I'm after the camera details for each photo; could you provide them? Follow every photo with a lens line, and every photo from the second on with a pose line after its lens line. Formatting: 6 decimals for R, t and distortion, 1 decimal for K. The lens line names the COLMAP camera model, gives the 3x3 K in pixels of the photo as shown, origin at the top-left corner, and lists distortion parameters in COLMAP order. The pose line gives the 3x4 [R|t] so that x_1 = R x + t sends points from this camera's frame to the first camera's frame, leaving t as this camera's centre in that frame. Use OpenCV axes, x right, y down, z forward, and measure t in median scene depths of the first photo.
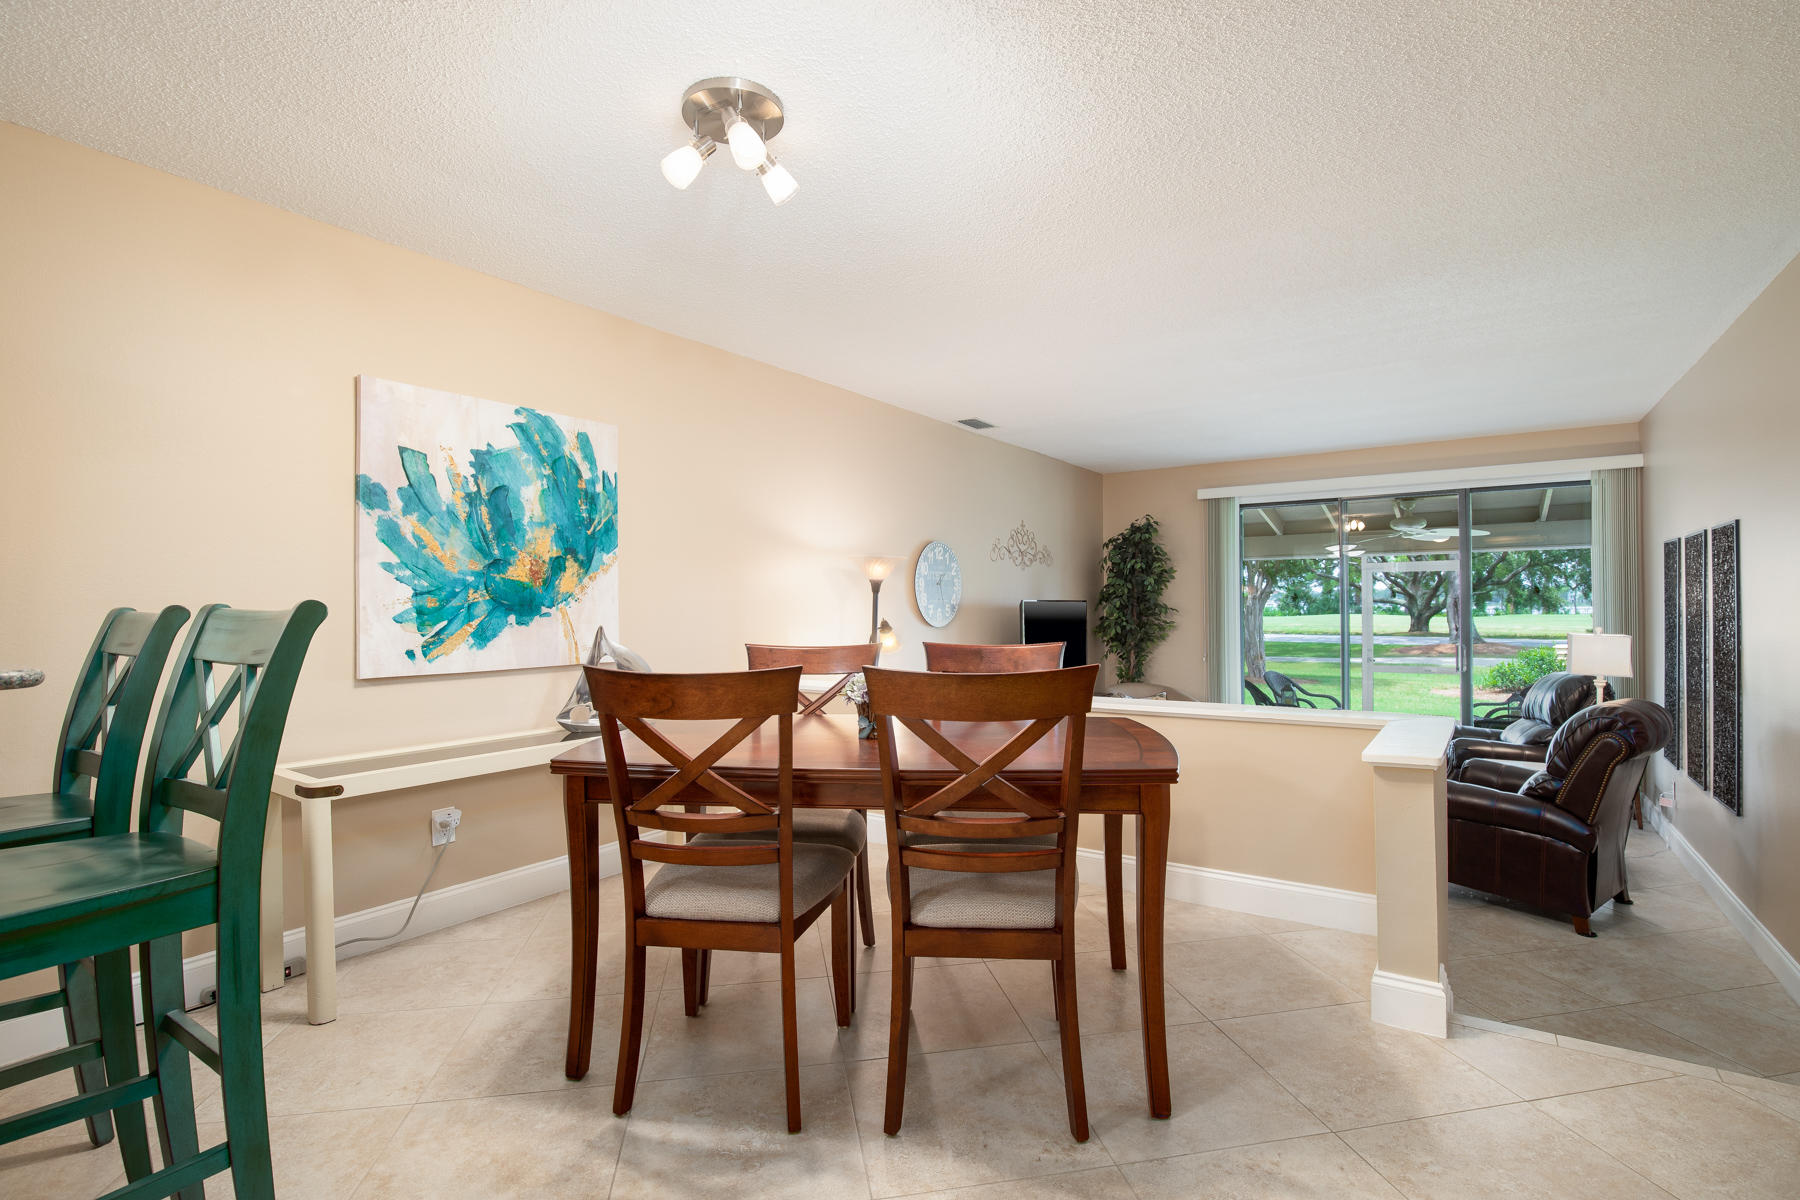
lens RADIAL K [[823.2, 0, 935.7], [0, 823.2, 604.8], [0, 0, 1]] dist [-0.026170, 0.001644]
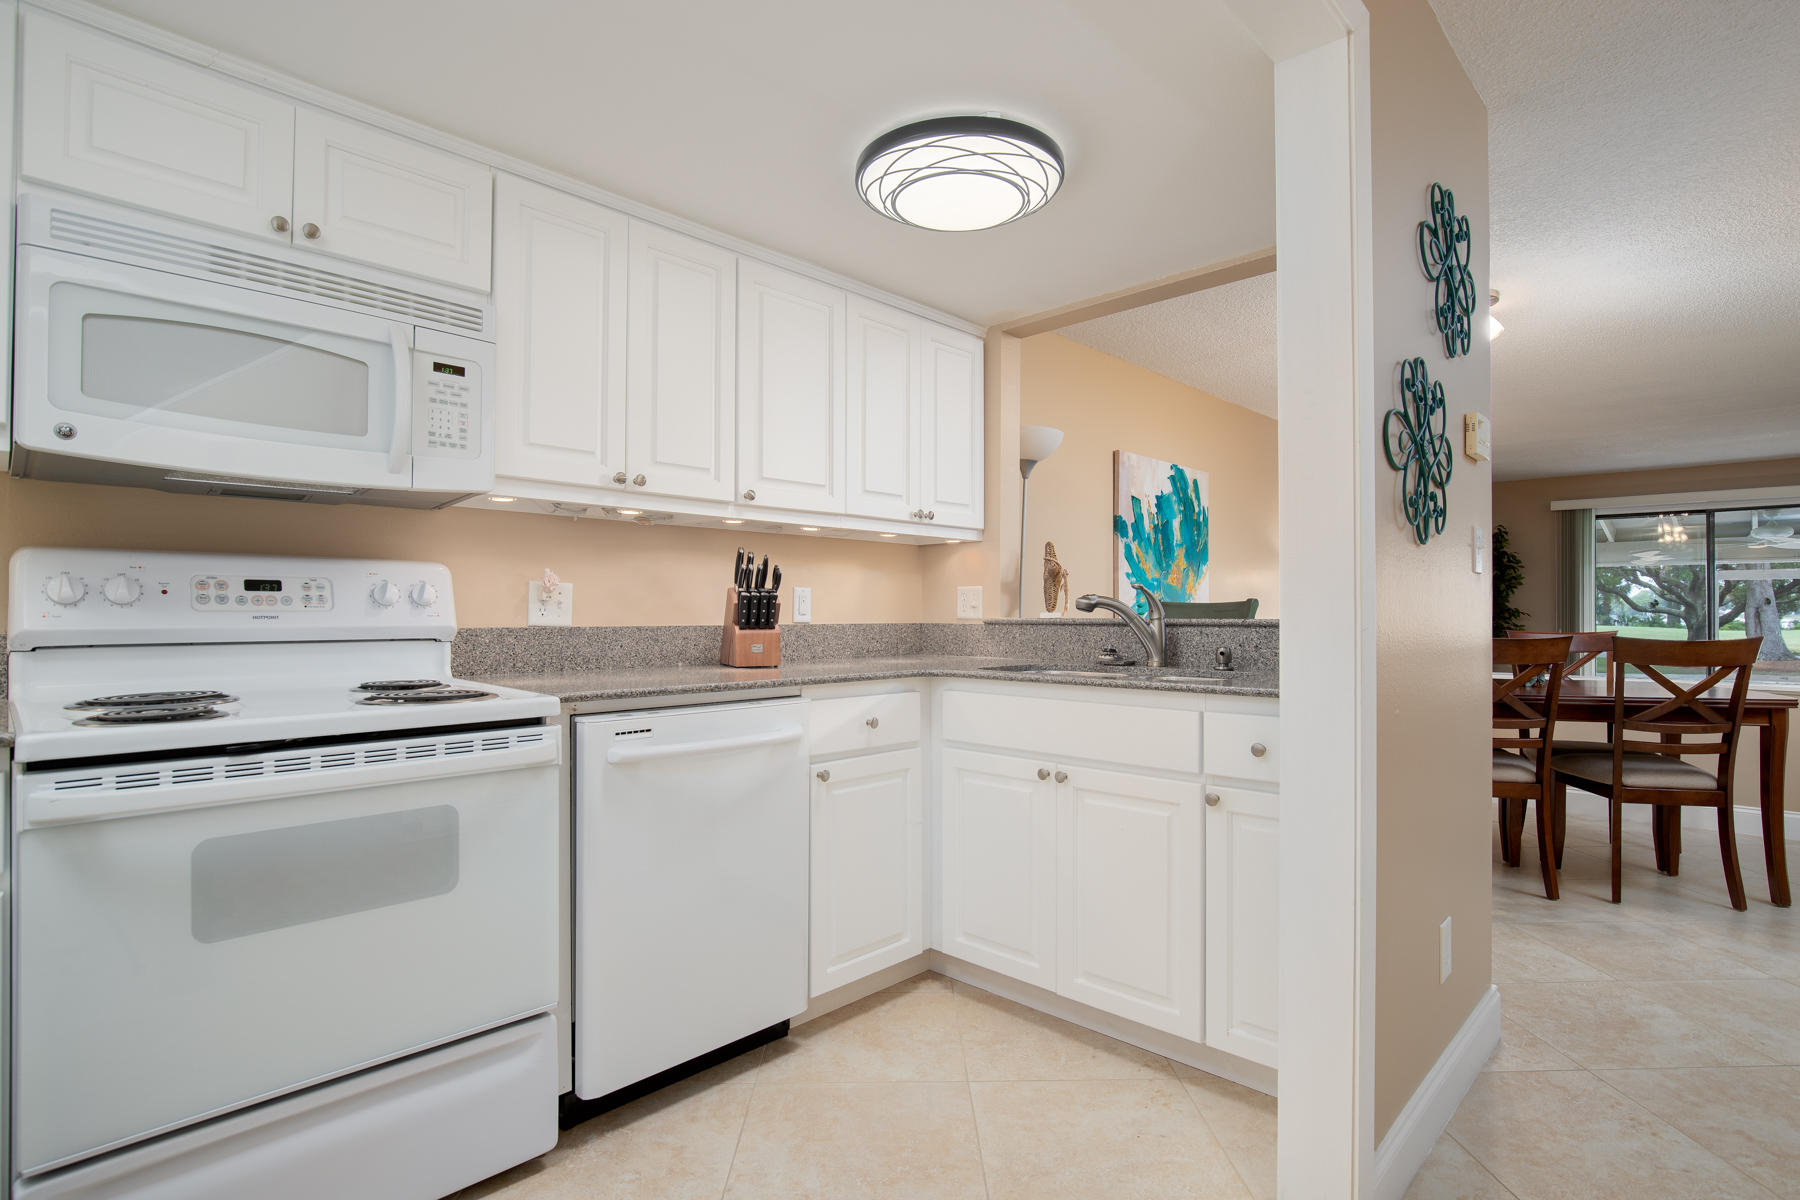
lens RADIAL K [[907.4, 0, 951.2], [0, 907.4, 591.1], [0, 0, 1]] dist [-0.018358, 0.000904]
pose [[0.989017, 0.010278, -0.147442, -0.383559], [-0.012855, 0.999781, -0.016538, 0.007095], [0.147240, 0.018252, 0.988932, -0.365395]]
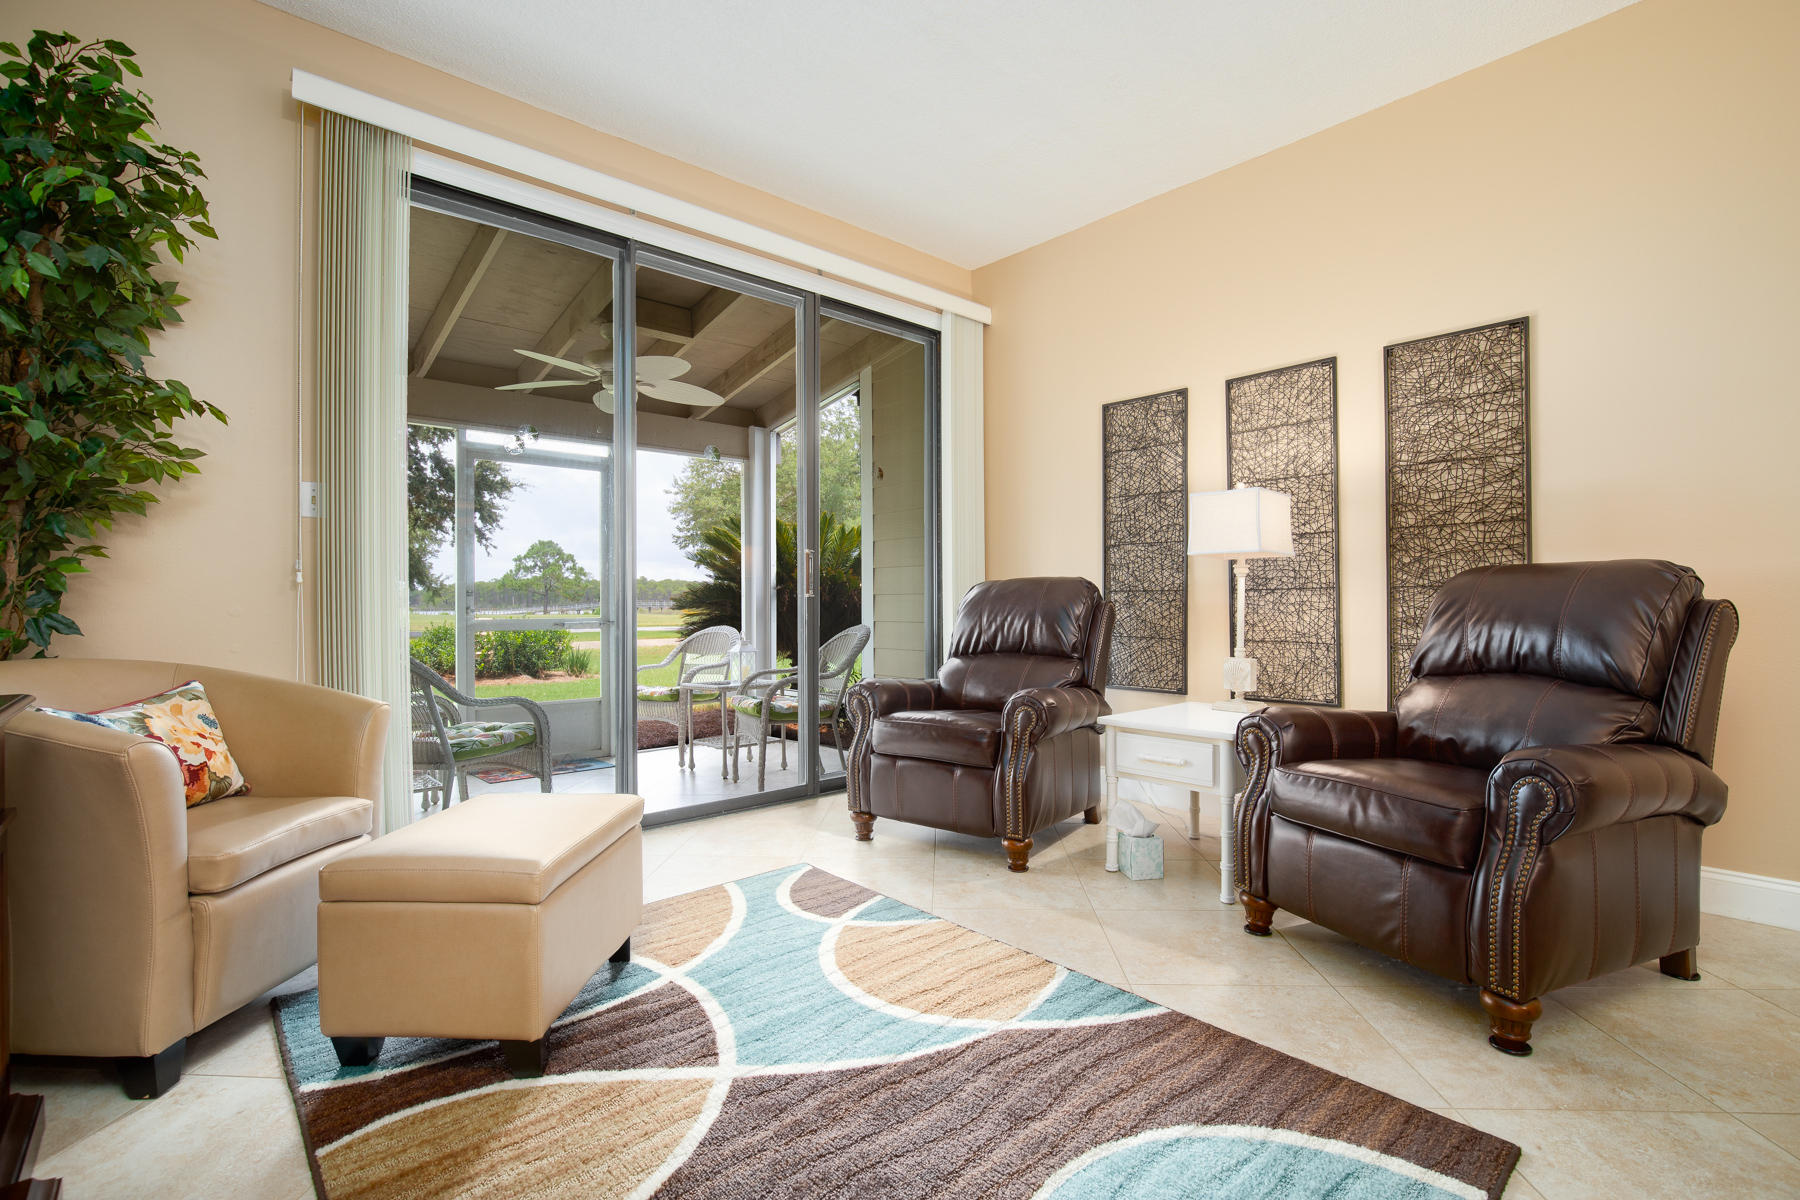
lens RADIAL K [[823.2, 0, 892.5], [0, 823.2, 604.3], [0, 0, 1]] dist [-0.026170, 0.001644]
pose [[0.266476, 0.003767, 0.963834, 0.099426], [0.000260, 0.999992, -0.003981, 0.112016], [-0.963842, 0.001312, 0.266472, 0.962033]]
